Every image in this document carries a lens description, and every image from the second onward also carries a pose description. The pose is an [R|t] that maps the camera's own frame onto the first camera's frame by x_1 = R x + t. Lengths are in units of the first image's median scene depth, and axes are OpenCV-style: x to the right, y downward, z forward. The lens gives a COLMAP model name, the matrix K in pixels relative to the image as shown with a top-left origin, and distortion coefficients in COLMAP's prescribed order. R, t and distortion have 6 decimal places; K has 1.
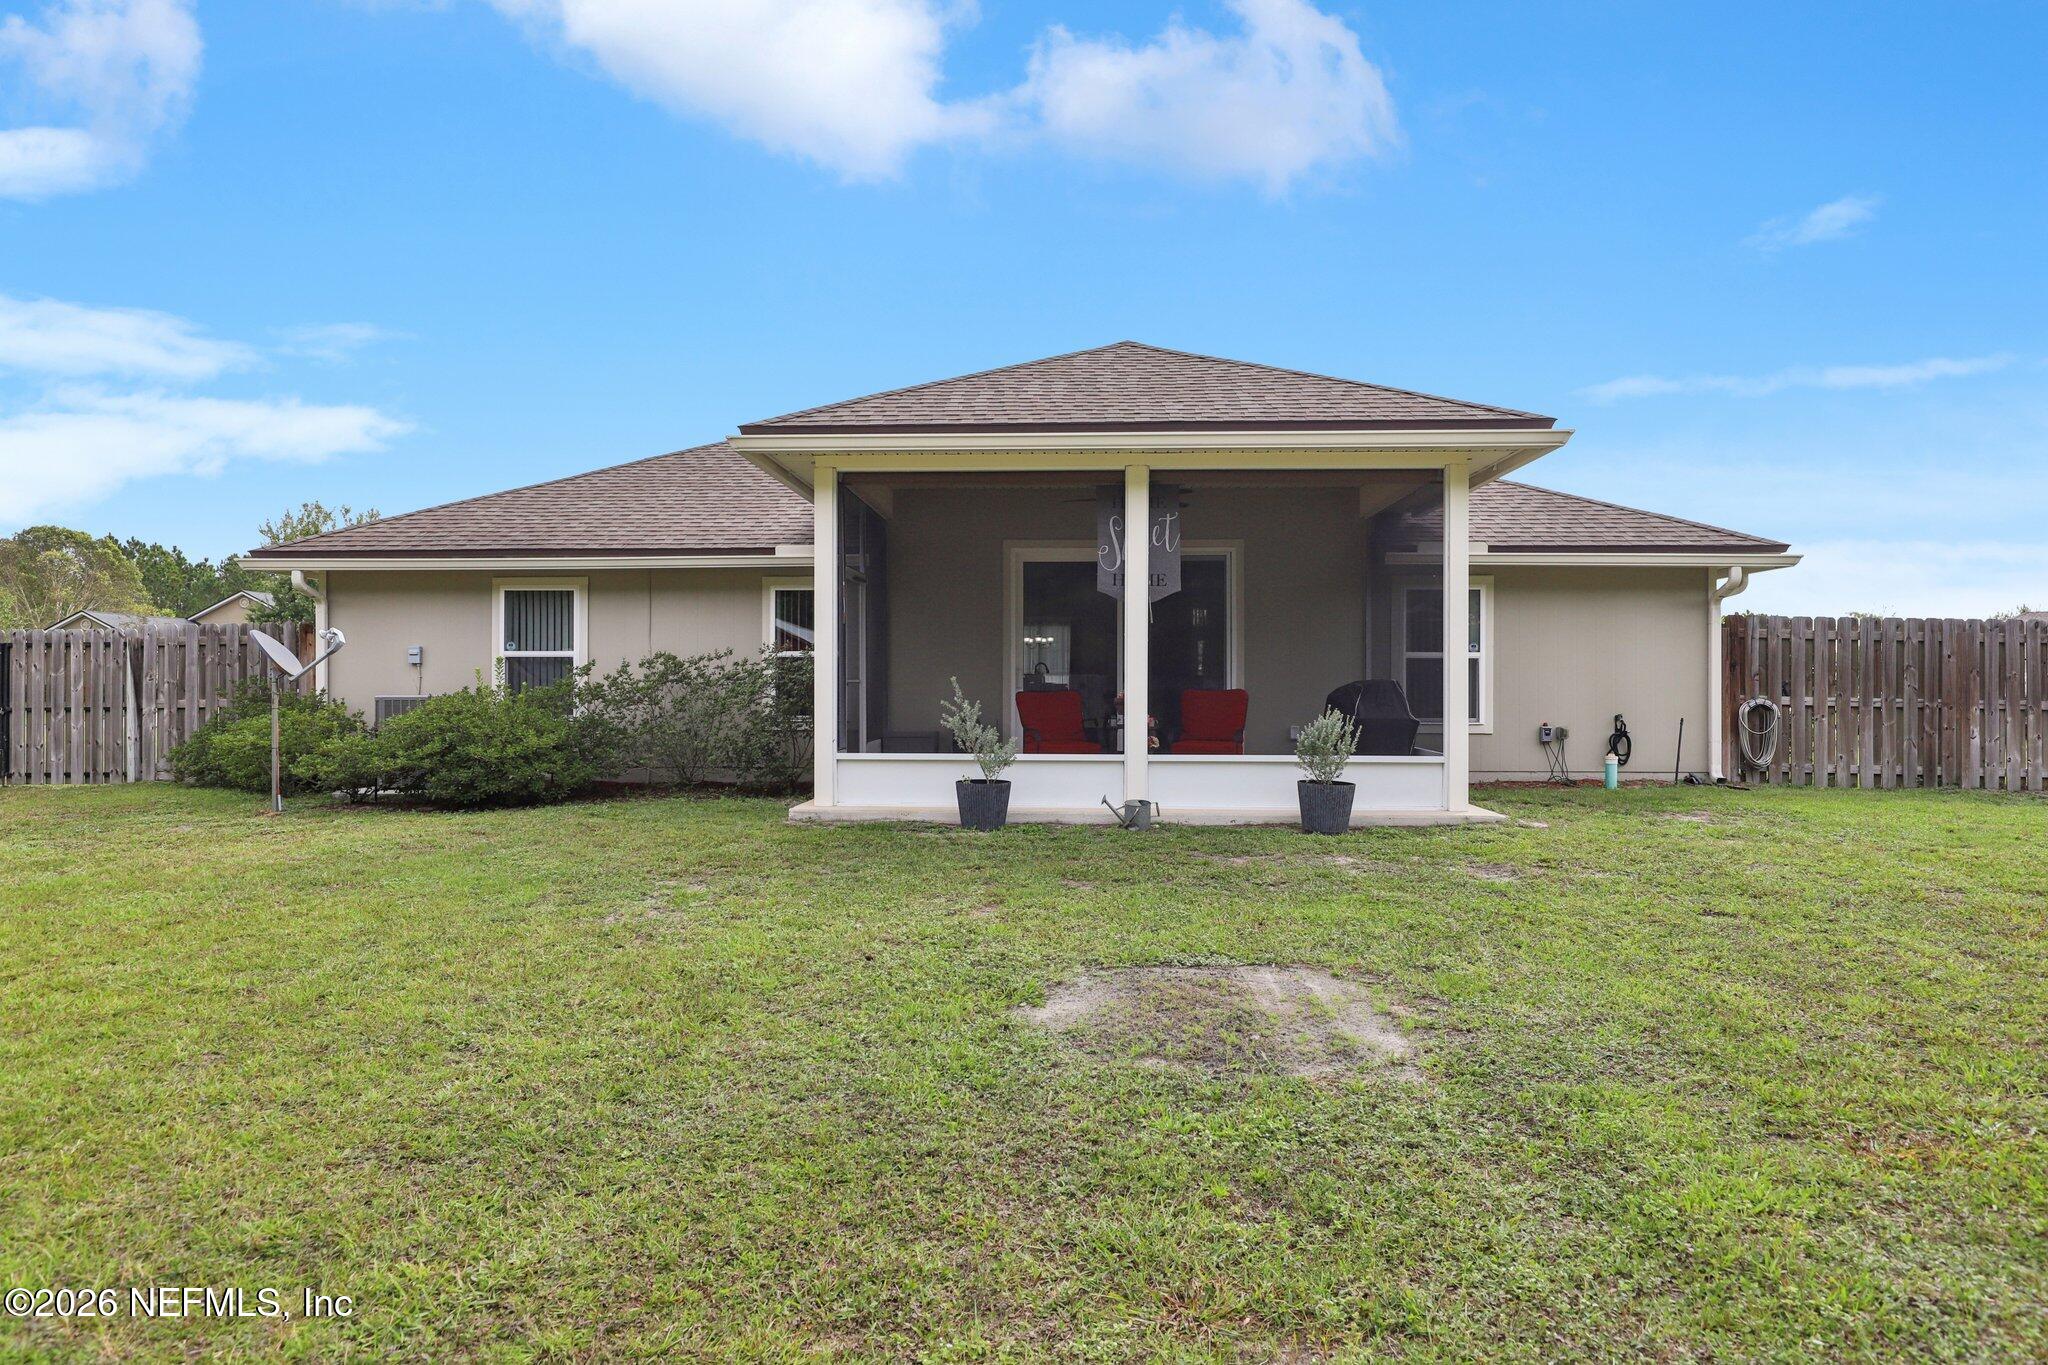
lens RADIAL K [[1166.1, 0, 1018.2], [0, 1166.1, 678.5], [0, 0, 1]] dist [0.002586, 0.001138]
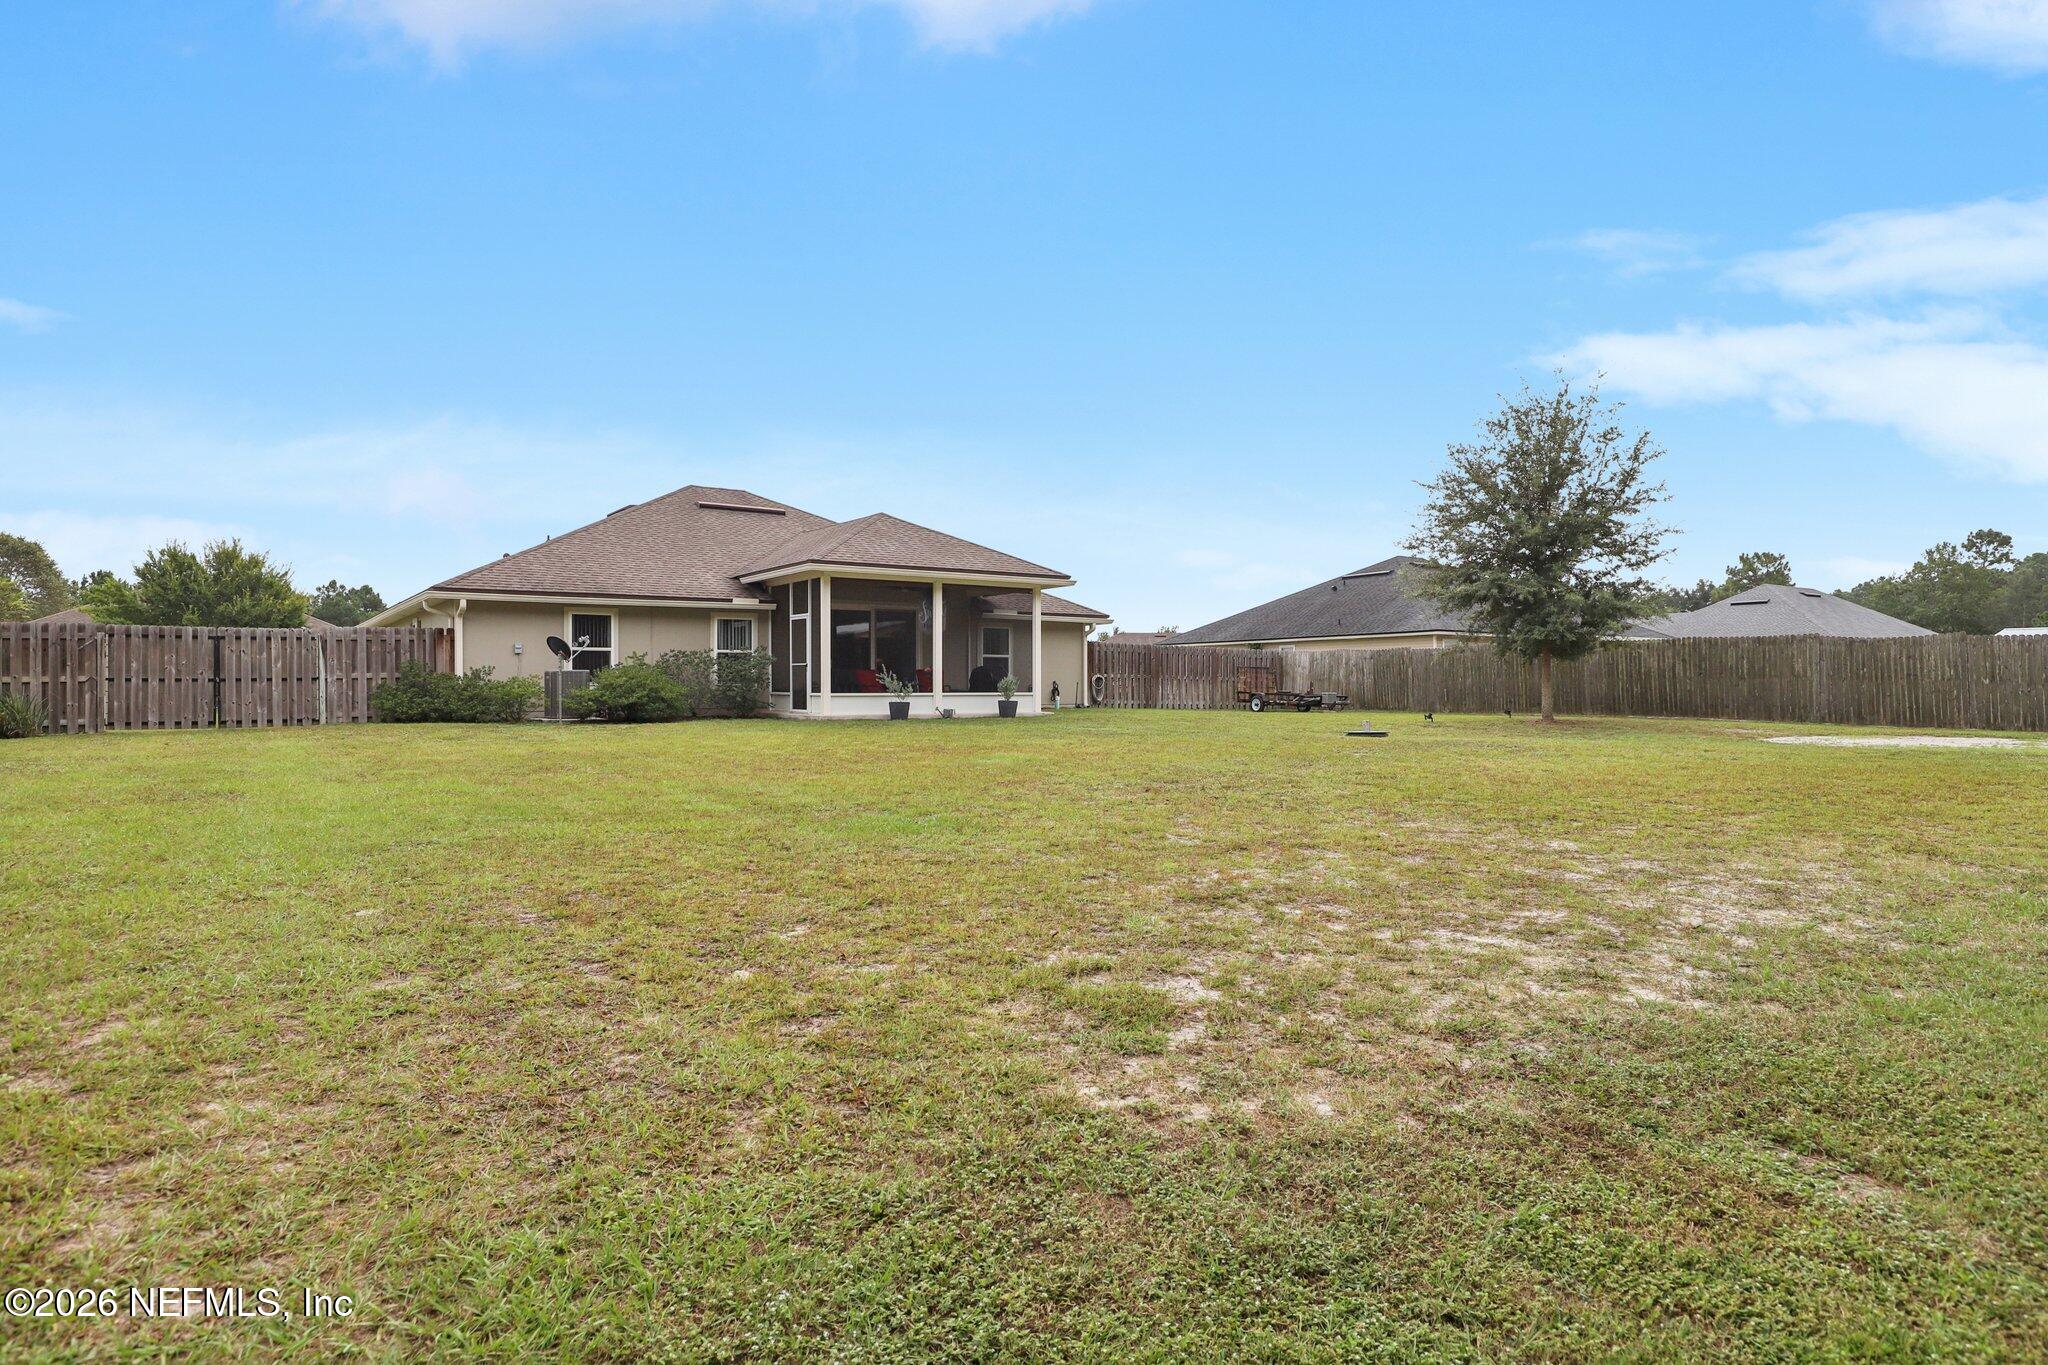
lens RADIAL K [[1166.1, 0, 1030.4], [0, 1166.1, 681.6], [0, 0, 1]] dist [0.002586, 0.001138]
pose [[0.794558, -0.000976, 0.607187, -1.026311], [-0.002092, 0.999988, 0.004345, 0.022040], [-0.607185, -0.004722, 0.794547, -0.930711]]
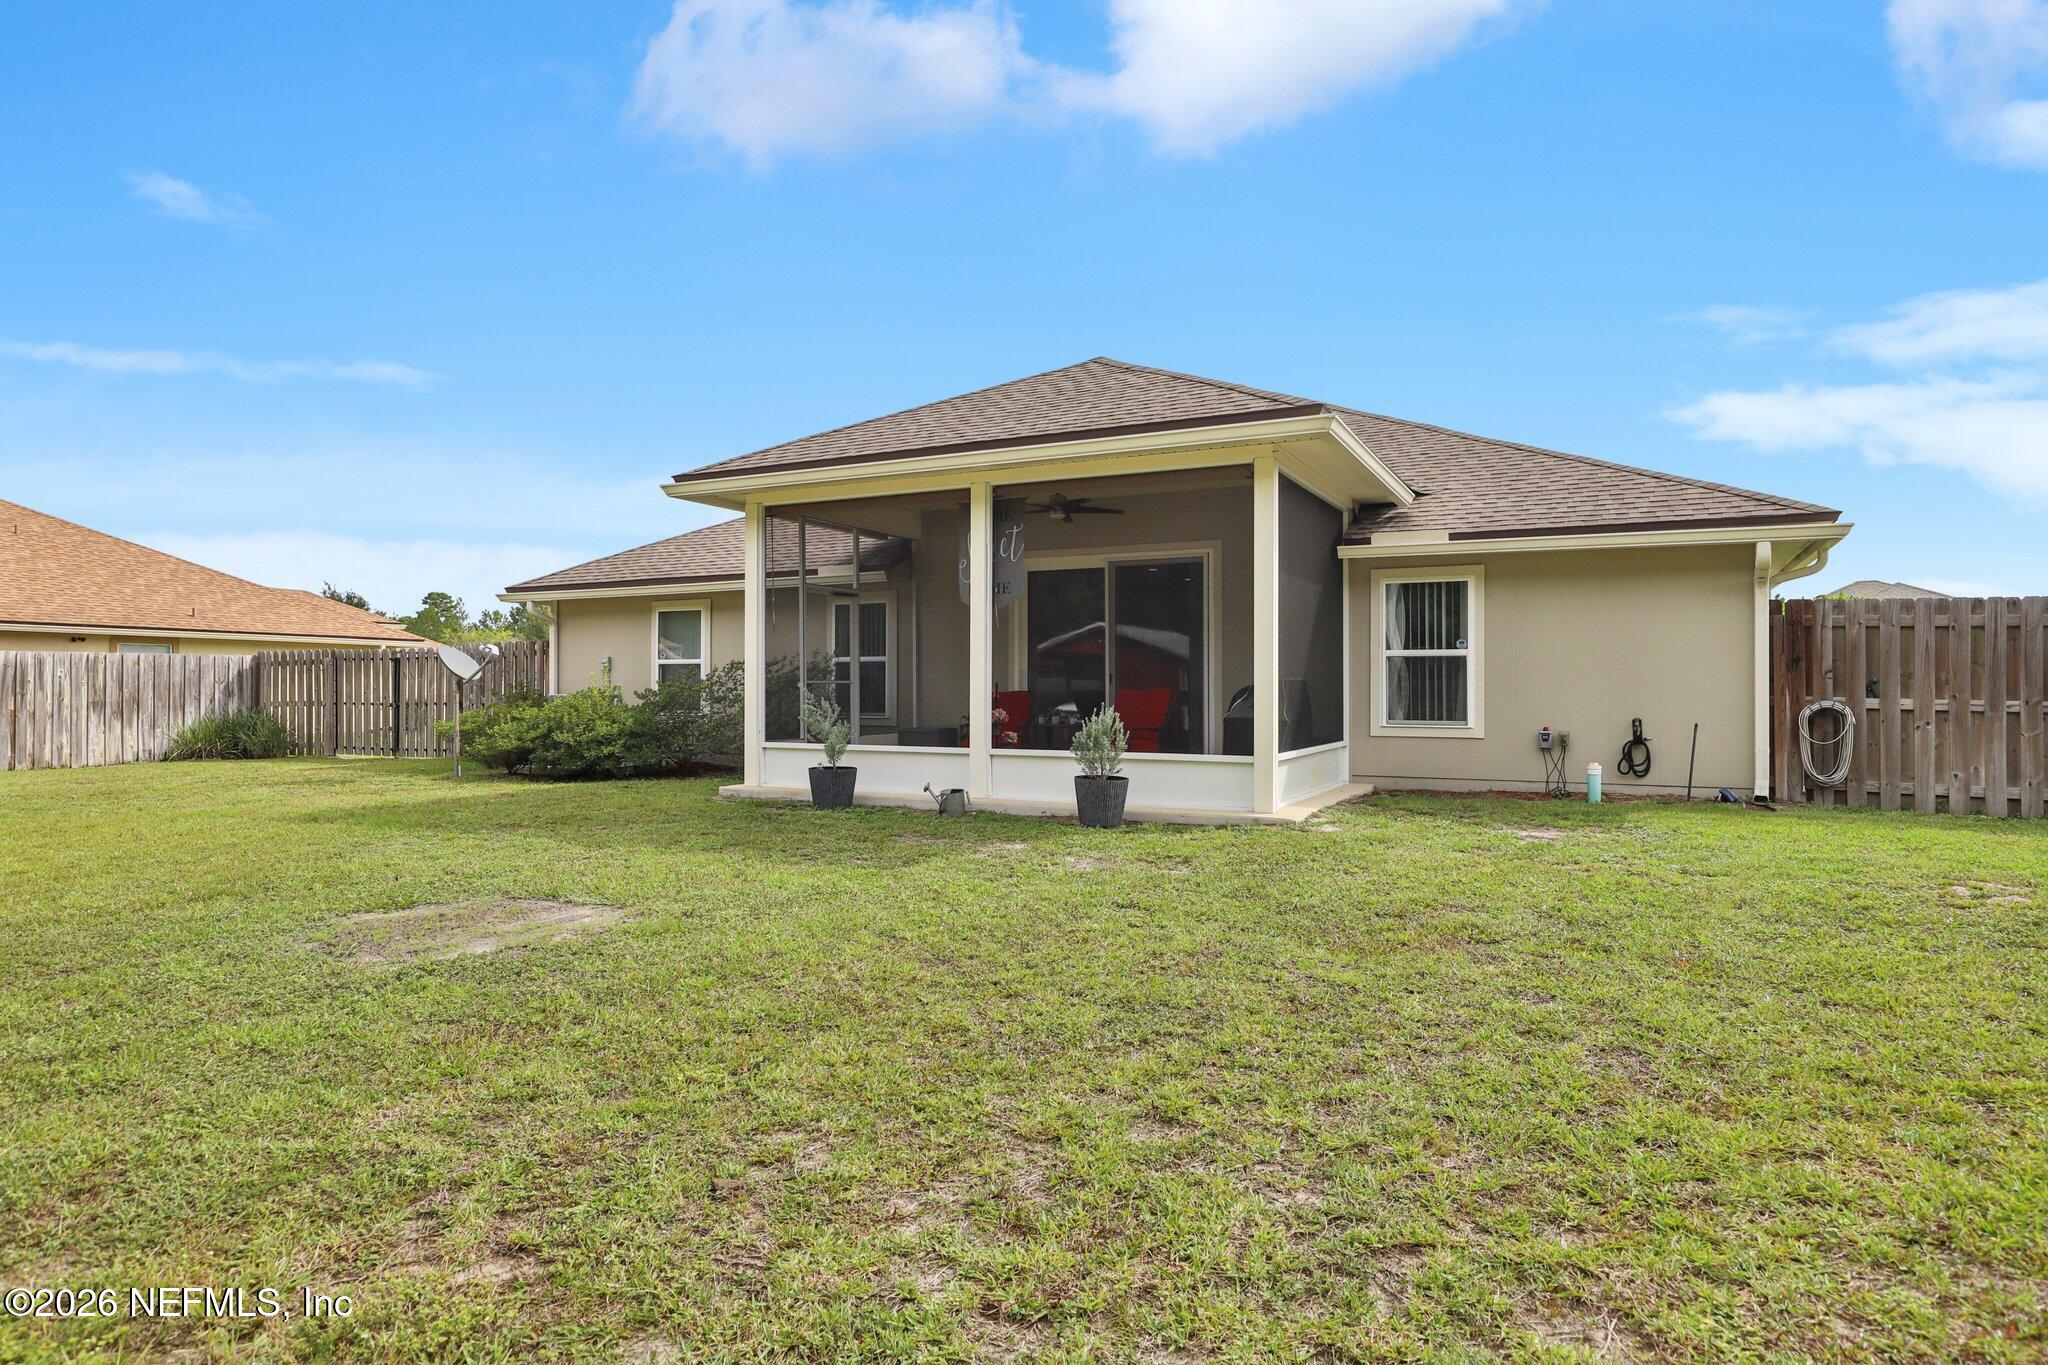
lens RADIAL K [[1166.1, 0, 1019.1], [0, 1166.1, 689.5], [0, 0, 1]] dist [0.002586, 0.001138]
pose [[0.906840, -0.000495, -0.421474, 0.467211], [0.002112, 0.999992, 0.003371, 0.005416], [0.421469, -0.003948, 0.906834, 0.020282]]
